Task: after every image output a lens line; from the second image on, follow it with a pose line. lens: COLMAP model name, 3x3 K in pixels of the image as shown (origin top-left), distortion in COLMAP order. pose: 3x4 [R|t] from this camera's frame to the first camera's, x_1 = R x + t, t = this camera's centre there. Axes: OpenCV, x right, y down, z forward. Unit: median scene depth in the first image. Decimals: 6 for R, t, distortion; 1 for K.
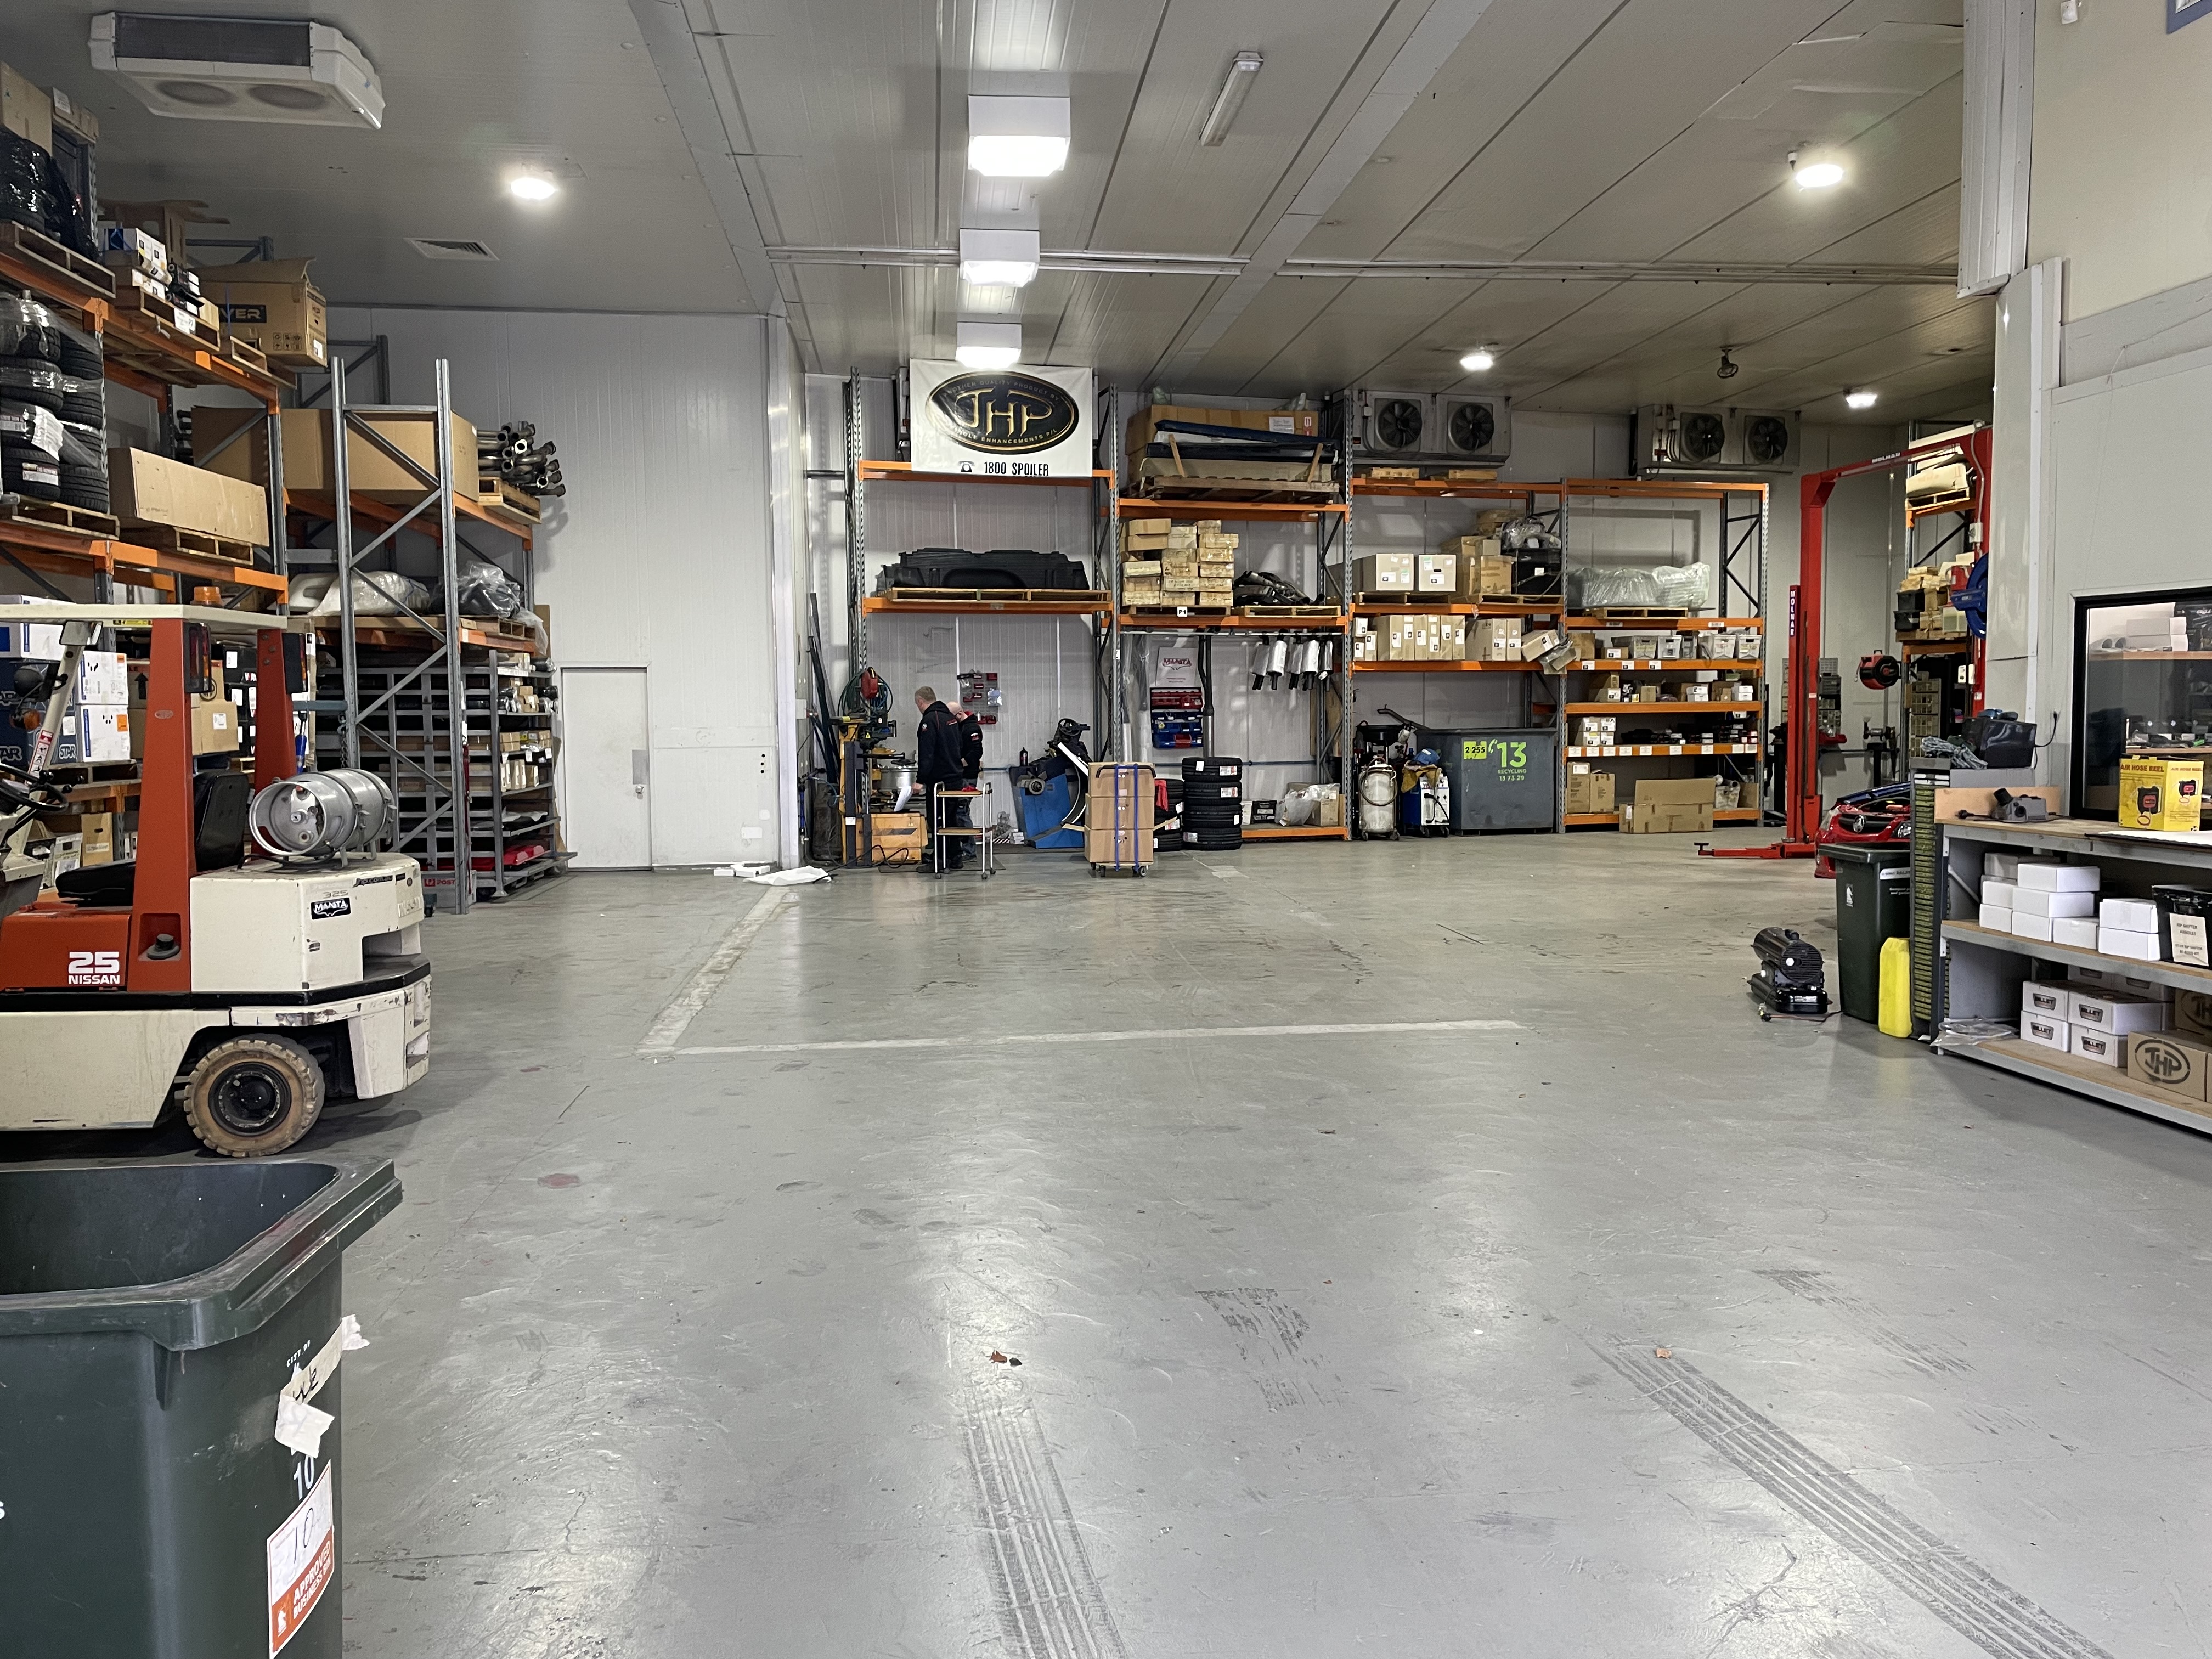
lens RADIAL K [[1662.5, 0, 1083.7], [0, 1662.5, 808.3], [0, 0, 1]] dist [0.042469, -0.075465]
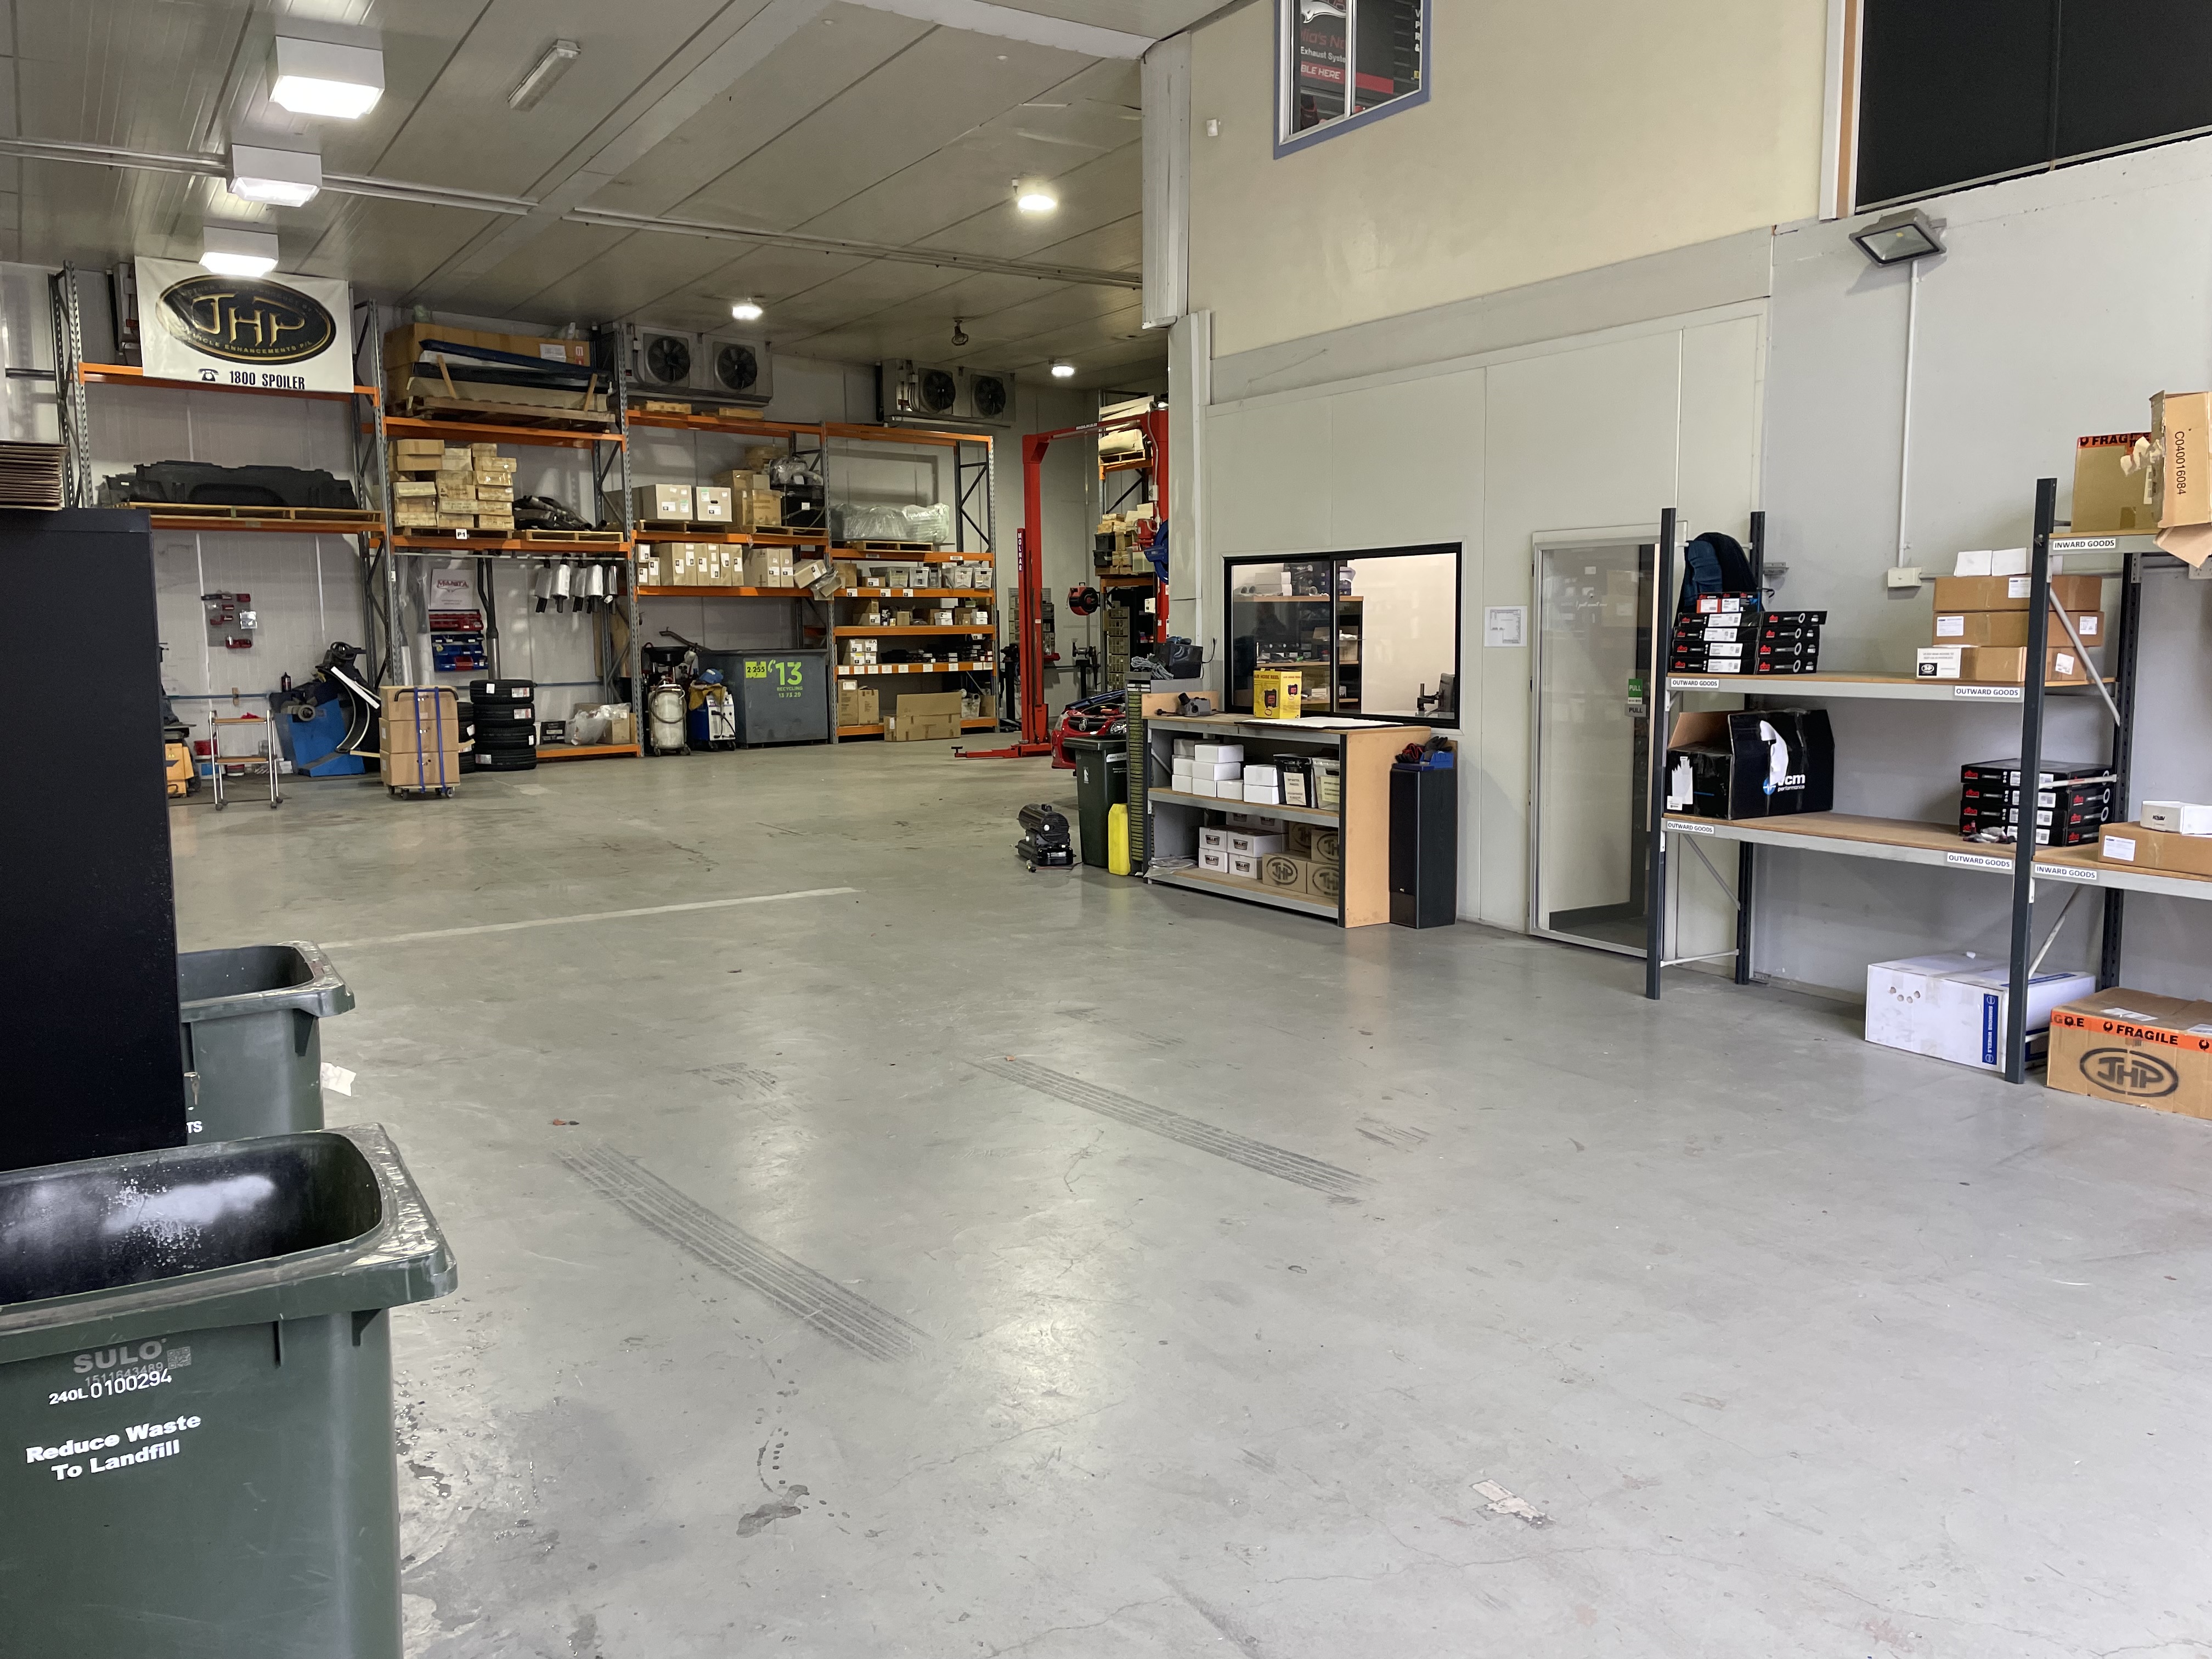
lens RADIAL K [[1662.5, 0, 1185.7], [0, 1662.5, 835.6], [0, 0, 1]] dist [0.042469, -0.075465]
pose [[0.872013, -0.061403, 0.485616, -0.061285], [0.029653, 0.996905, 0.072804, 0.002529], [-0.488584, -0.049086, 0.871135, -0.102474]]
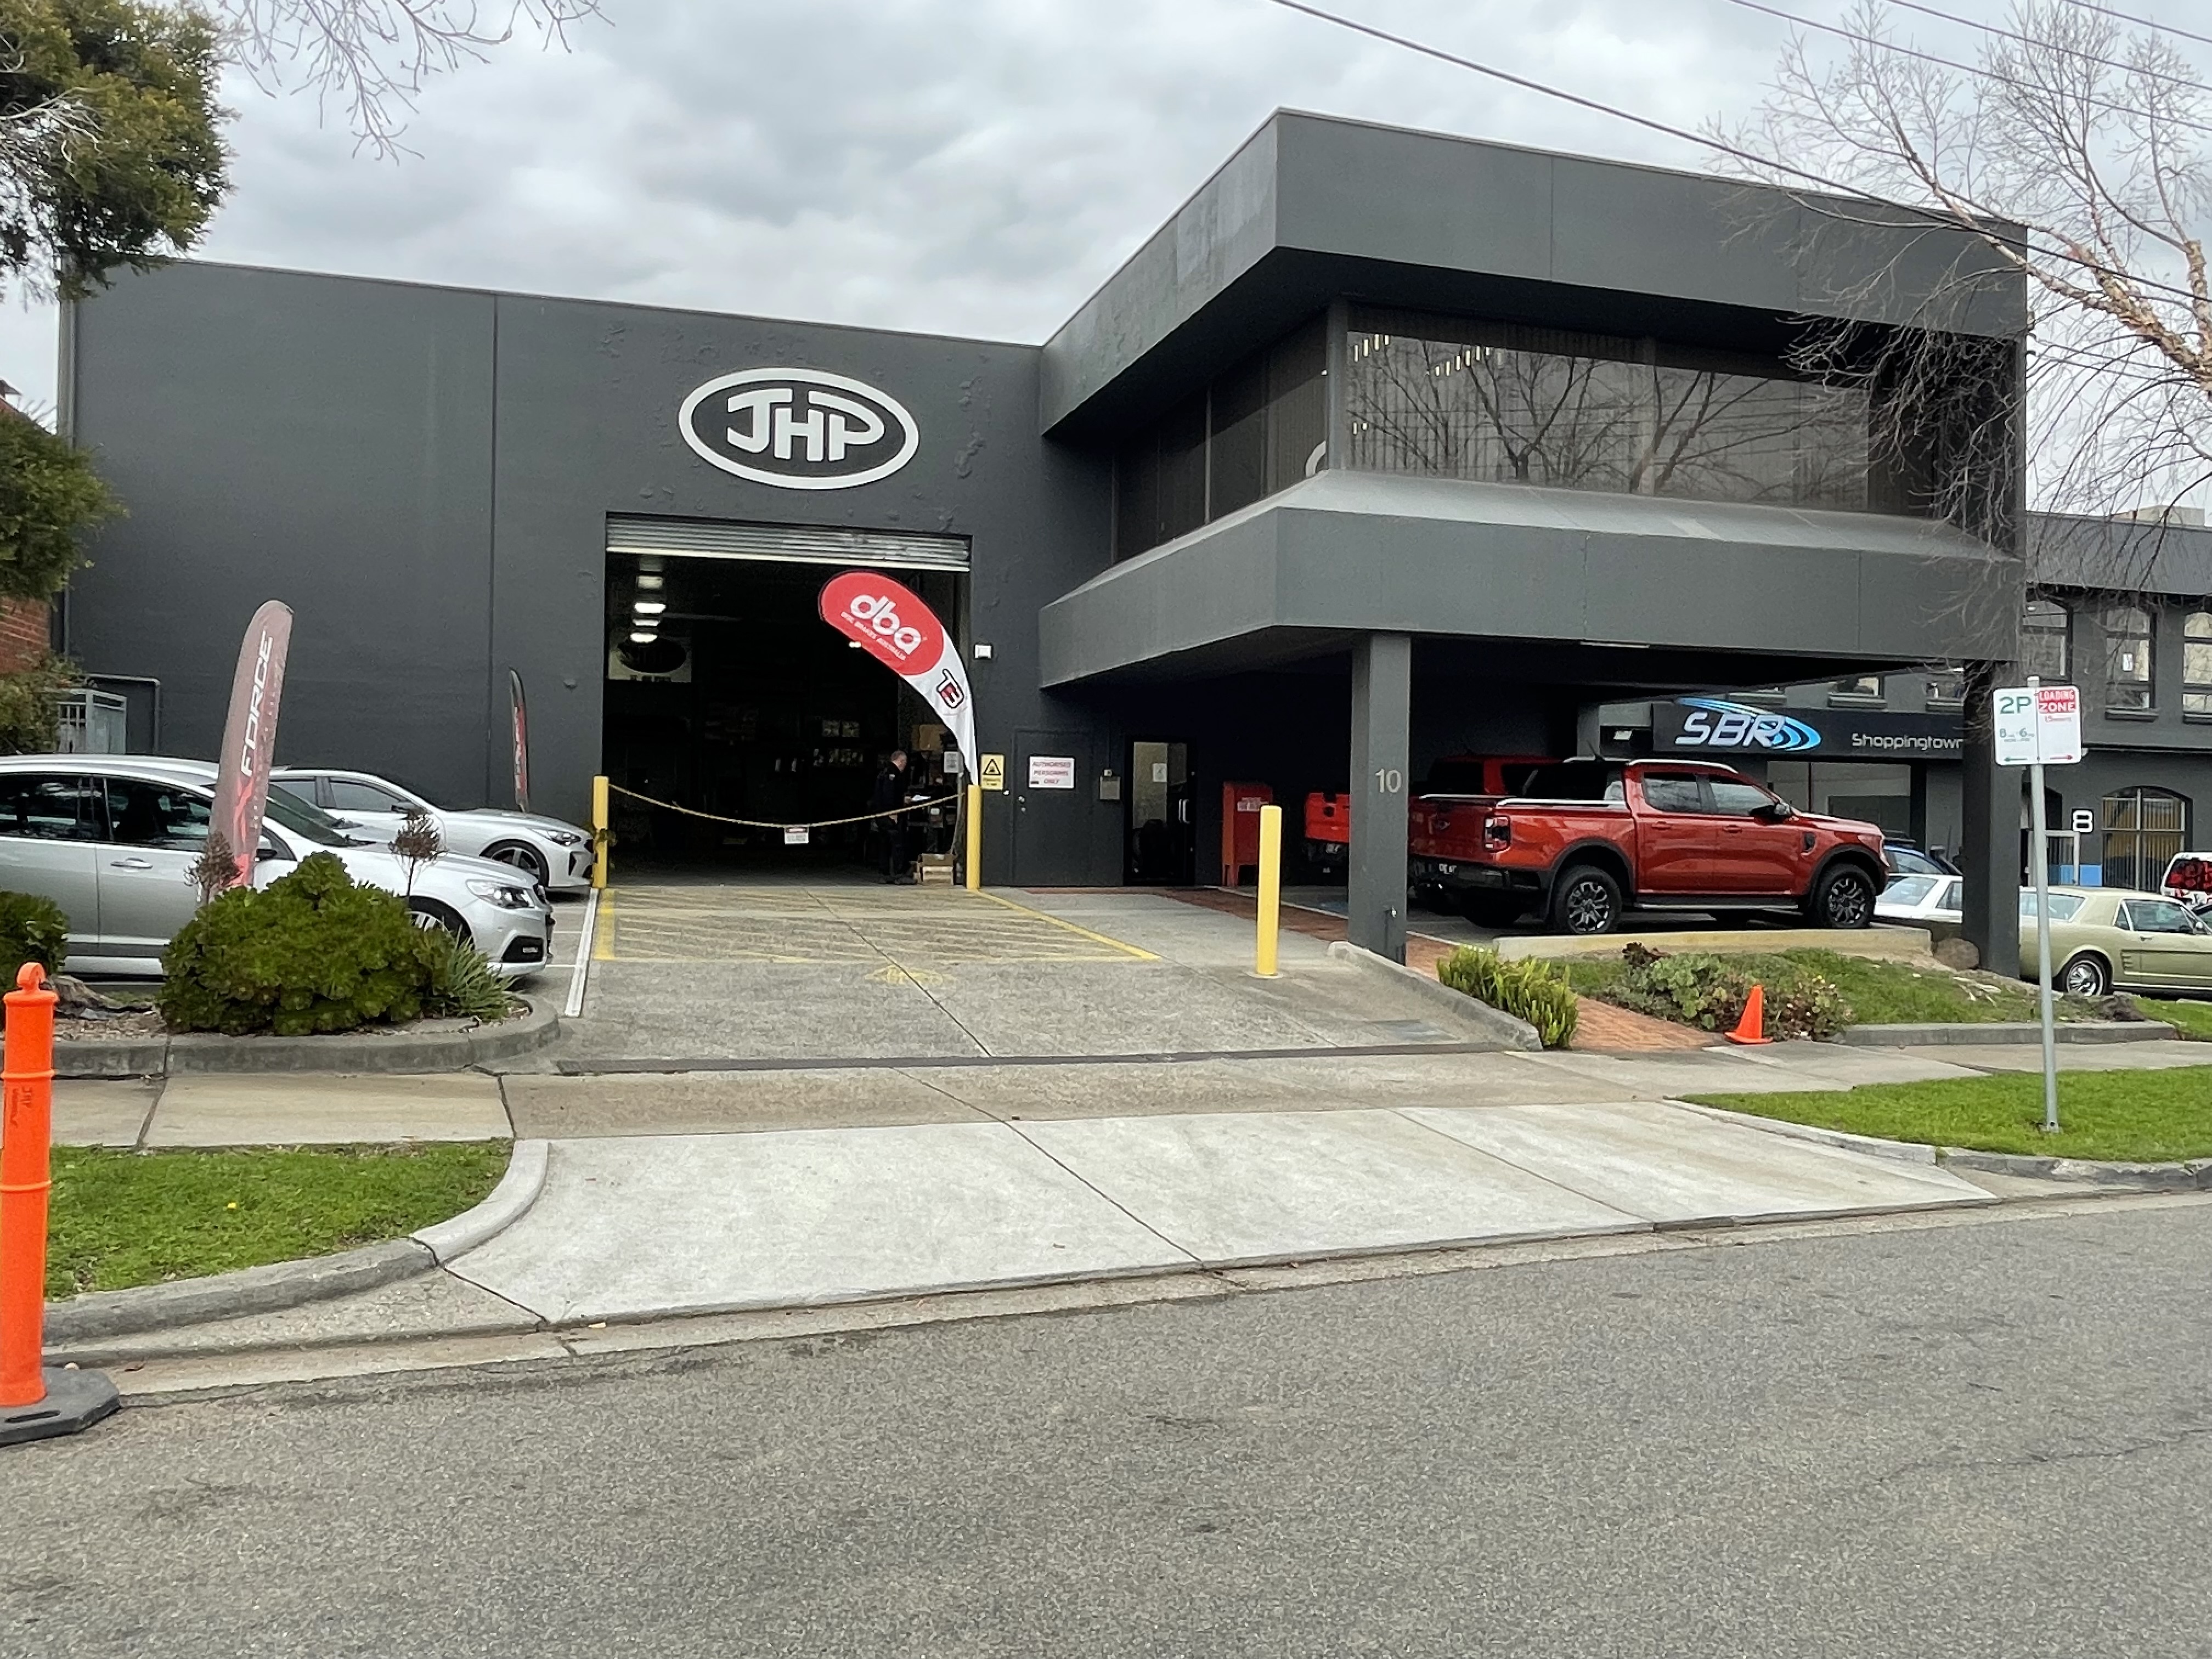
lens RADIAL K [[1662.5, 0, 1126.0], [0, 1662.5, 804.0], [0, 0, 1]] dist [0.042469, -0.075465]
pose [[0.974818, 0.021494, 0.221966, 0.083817], [-0.006364, 0.997620, -0.068654, 0.113957], [-0.222913, 0.065513, 0.972634, -1.290010]]
